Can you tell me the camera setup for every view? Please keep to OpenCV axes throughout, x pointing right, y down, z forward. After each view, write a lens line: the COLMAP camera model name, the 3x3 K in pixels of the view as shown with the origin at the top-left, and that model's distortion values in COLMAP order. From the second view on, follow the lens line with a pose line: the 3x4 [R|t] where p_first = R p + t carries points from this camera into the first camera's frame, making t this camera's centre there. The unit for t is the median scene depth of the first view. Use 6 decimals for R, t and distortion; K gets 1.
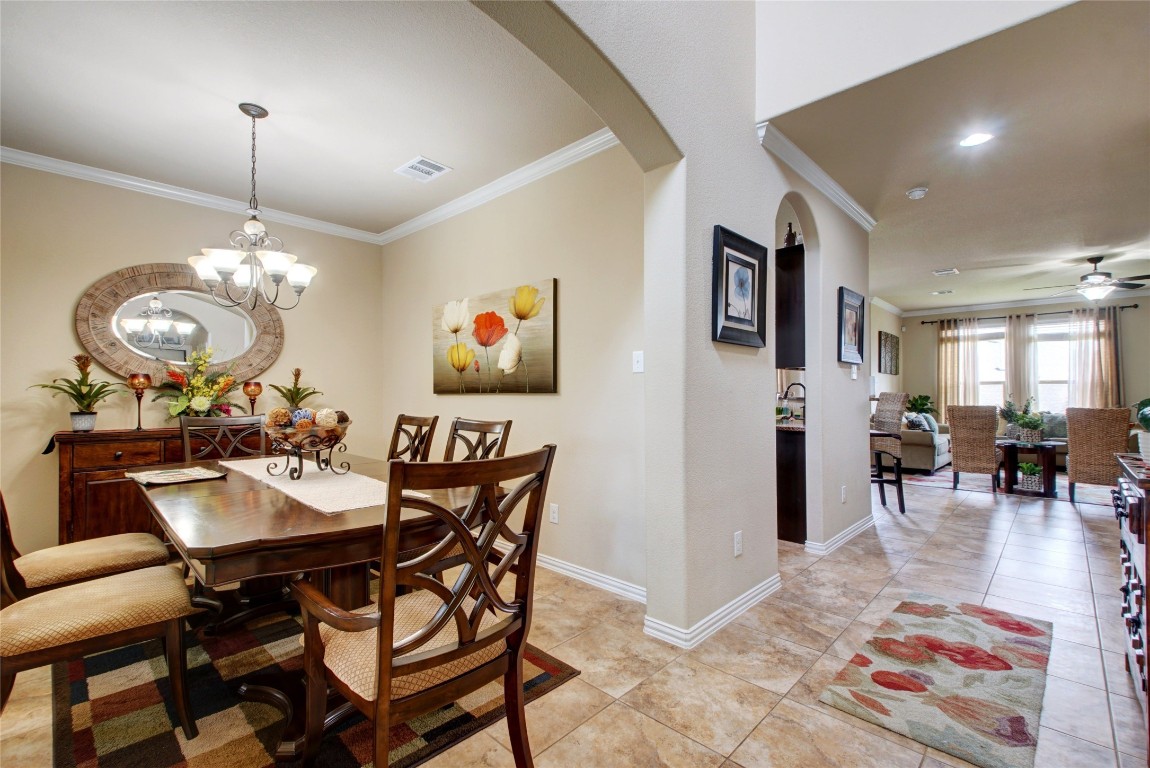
lens RADIAL K [[503.7, 0, 580.5], [0, 503.7, 380.4], [0, 0, 1]] dist [0.022364, -0.012336]
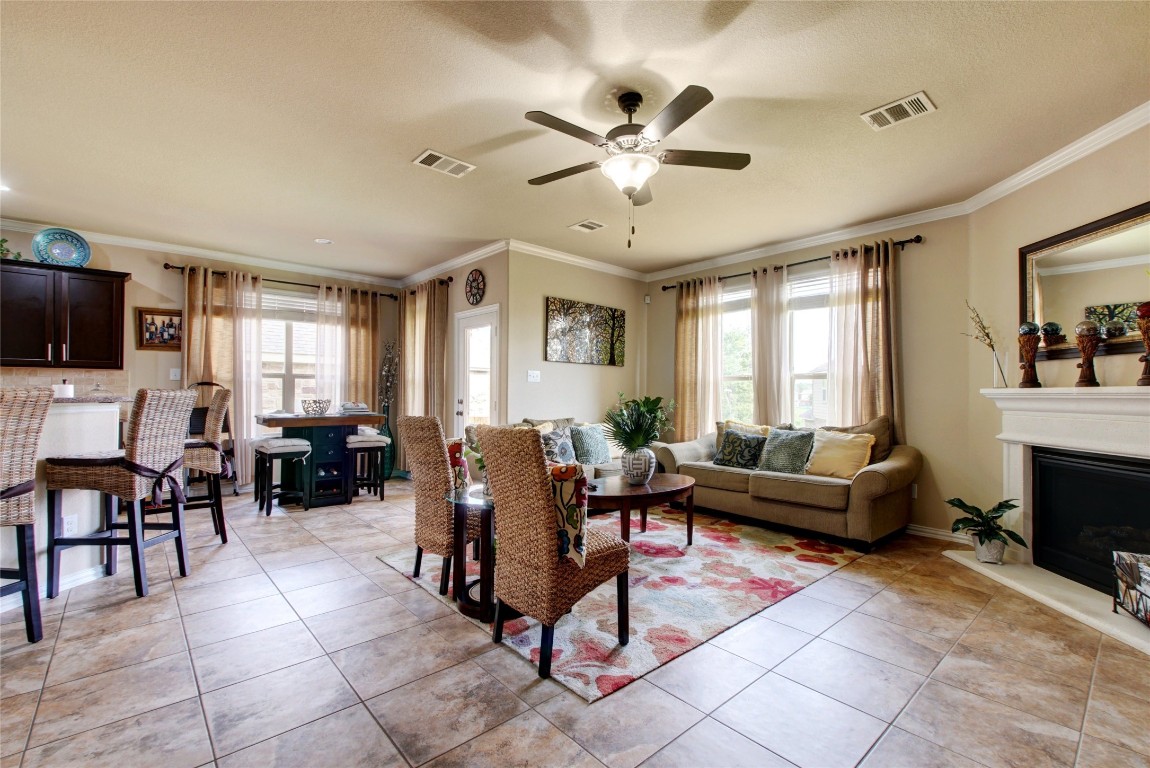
lens RADIAL K [[503.7, 0, 587.0], [0, 503.7, 388.5], [0, 0, 1]] dist [0.022364, -0.012336]
pose [[0.997464, 0.002899, -0.071119, 0.833753], [-0.002109, 0.999935, 0.011183, 0.013981], [0.071147, -0.011005, 0.997405, 0.442841]]
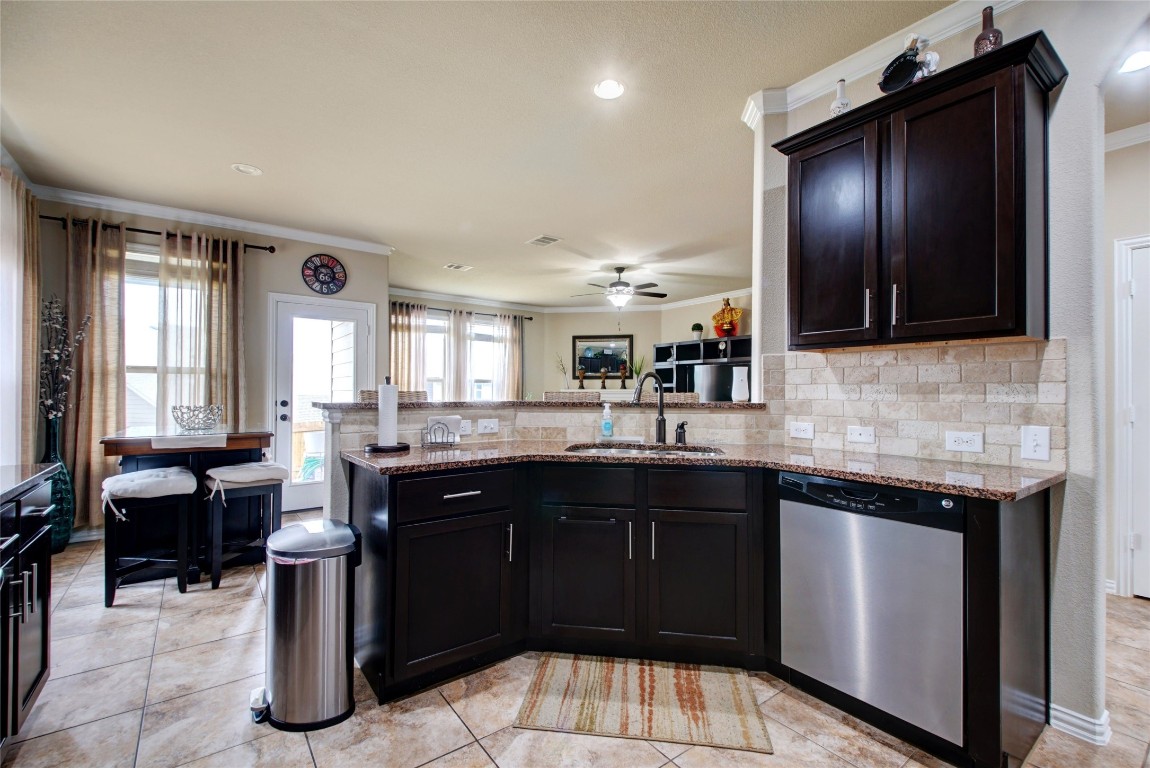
lens RADIAL K [[503.7, 0, 585.5], [0, 503.7, 392.2], [0, 0, 1]] dist [0.022364, -0.012336]
pose [[0.151935, -0.003086, 0.988386, -0.058281], [-0.026023, 0.999636, 0.007122, 0.015691], [-0.988048, -0.026802, 0.151800, 0.746018]]
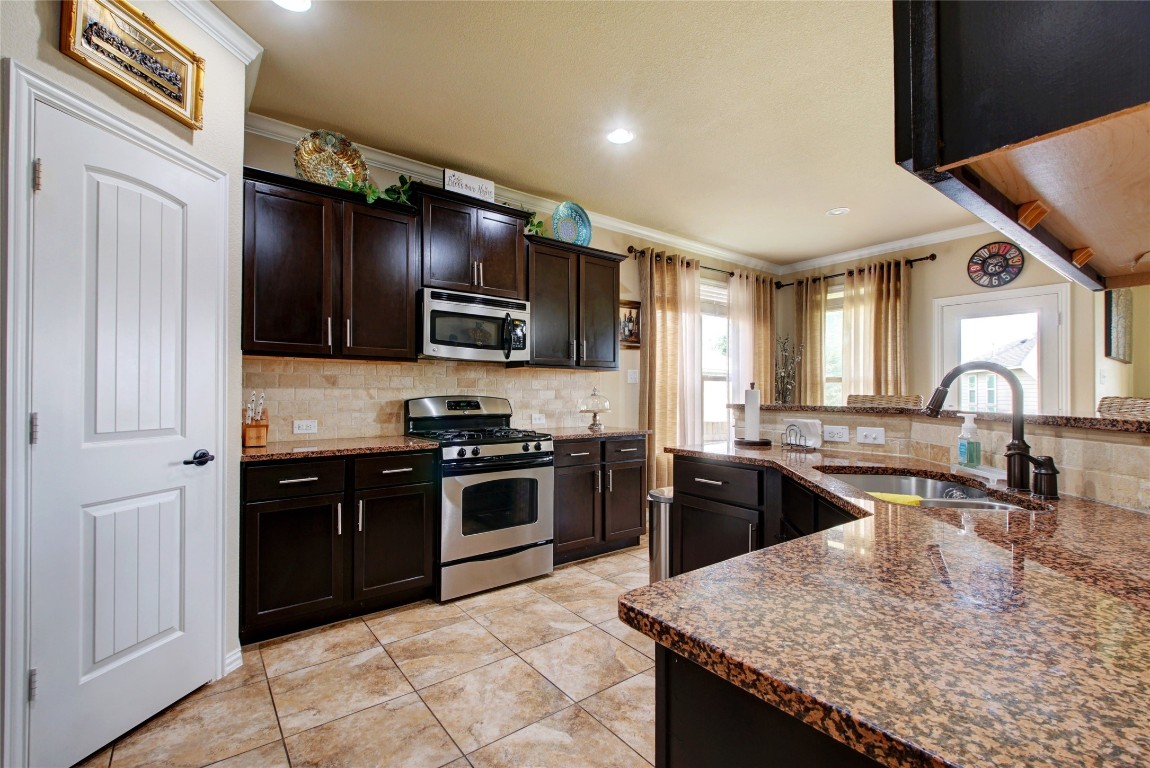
lens RADIAL K [[495.4, 0, 578.2], [0, 495.4, 404.3], [0, 0, 1]] dist [0.008360, -0.002638]
pose [[0.987615, 0.004859, -0.156820, 0.178671], [0.001850, 0.999090, 0.042603, 0.011357], [0.156884, -0.042365, 0.986708, 0.516030]]
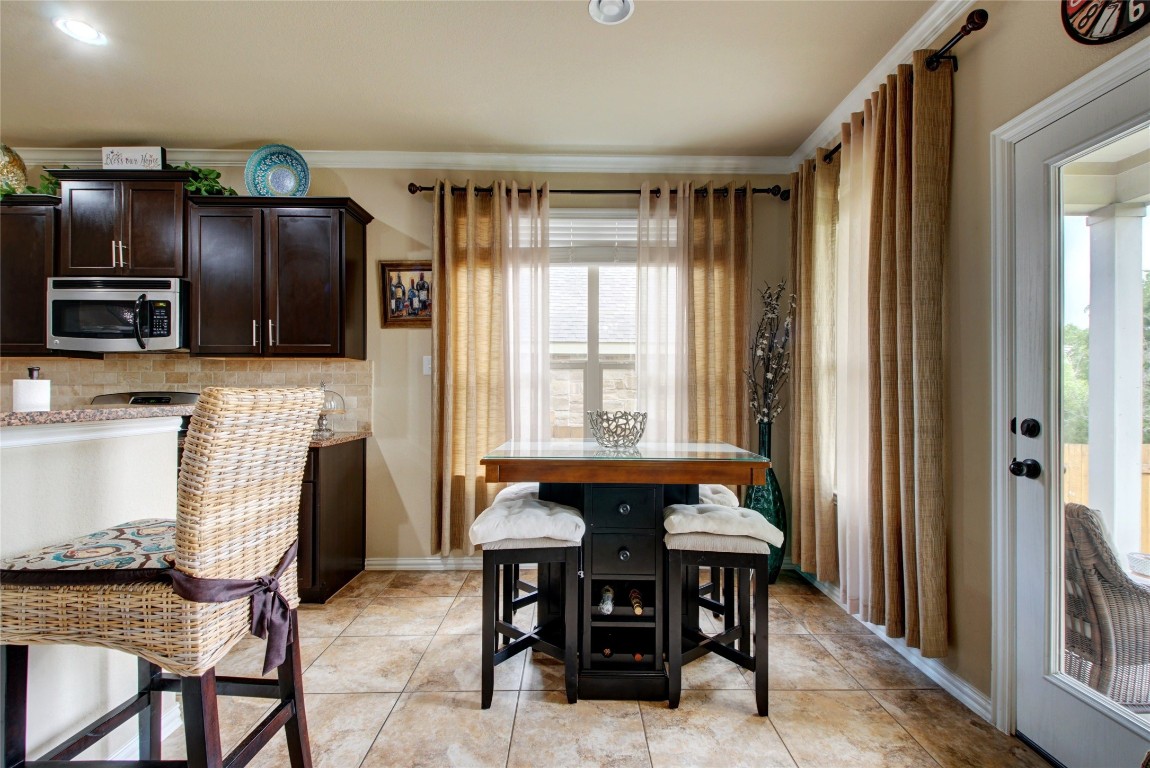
lens RADIAL K [[503.7, 0, 581.6], [0, 503.7, 392.5], [0, 0, 1]] dist [0.022364, -0.012336]
pose [[0.707294, 0.000512, -0.706920, 0.587192], [0.014367, 0.999783, 0.015098, 0.022912], [0.706774, -0.020835, 0.707133, 0.939963]]
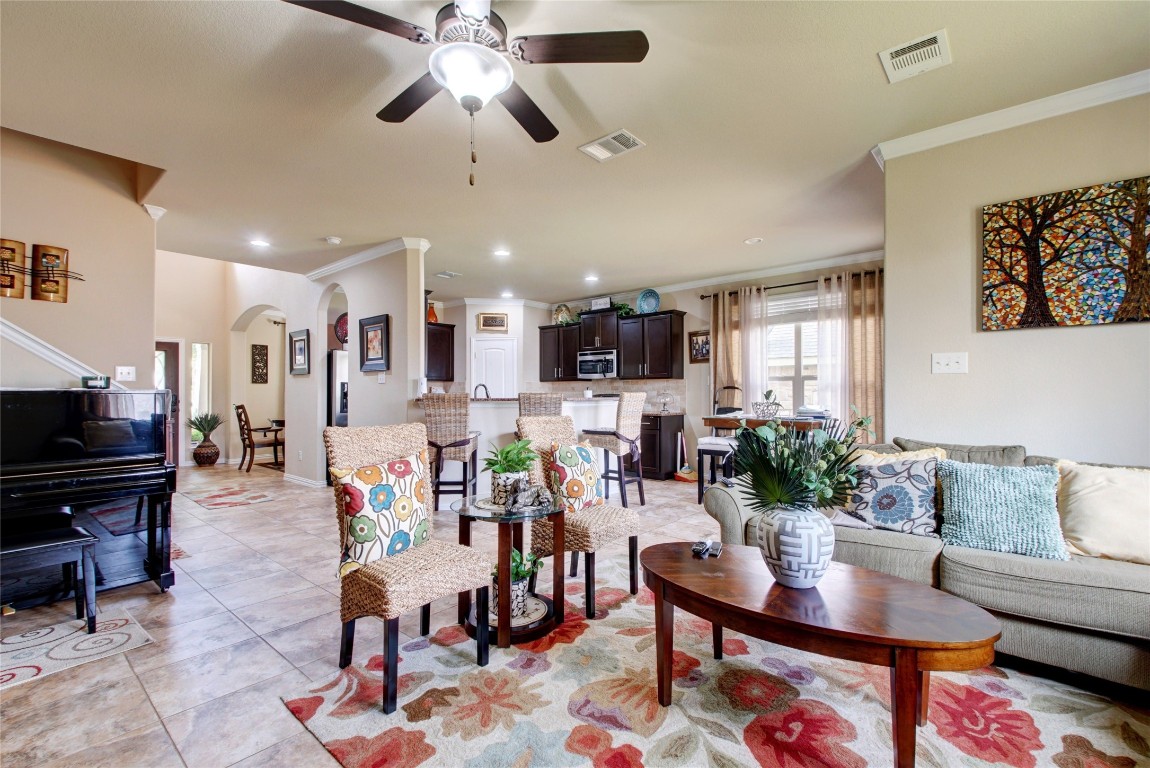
lens RADIAL K [[503.7, 0, 581.8], [0, 503.7, 384.2], [0, 0, 1]] dist [0.022364, -0.012336]
pose [[0.051991, -0.023009, -0.998382, 1.111564], [0.023467, 0.999487, -0.021812, 0.024676], [0.998372, -0.022295, 0.052505, 0.875241]]
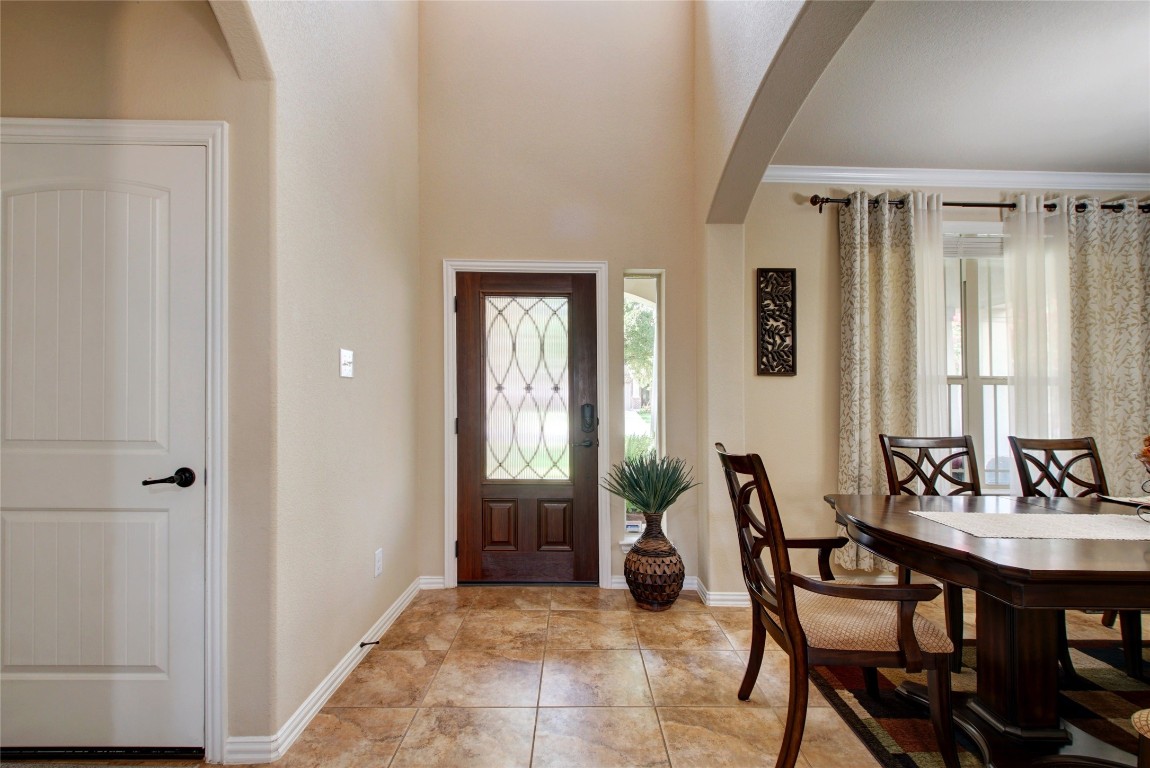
lens RADIAL K [[503.7, 0, 578.3], [0, 503.7, 390.0], [0, 0, 1]] dist [0.022364, -0.012336]
pose [[-0.722238, -0.027866, -0.691083, 0.209356], [0.003790, 0.999014, -0.044244, 0.007934], [0.691634, -0.034573, -0.721420, 0.319670]]
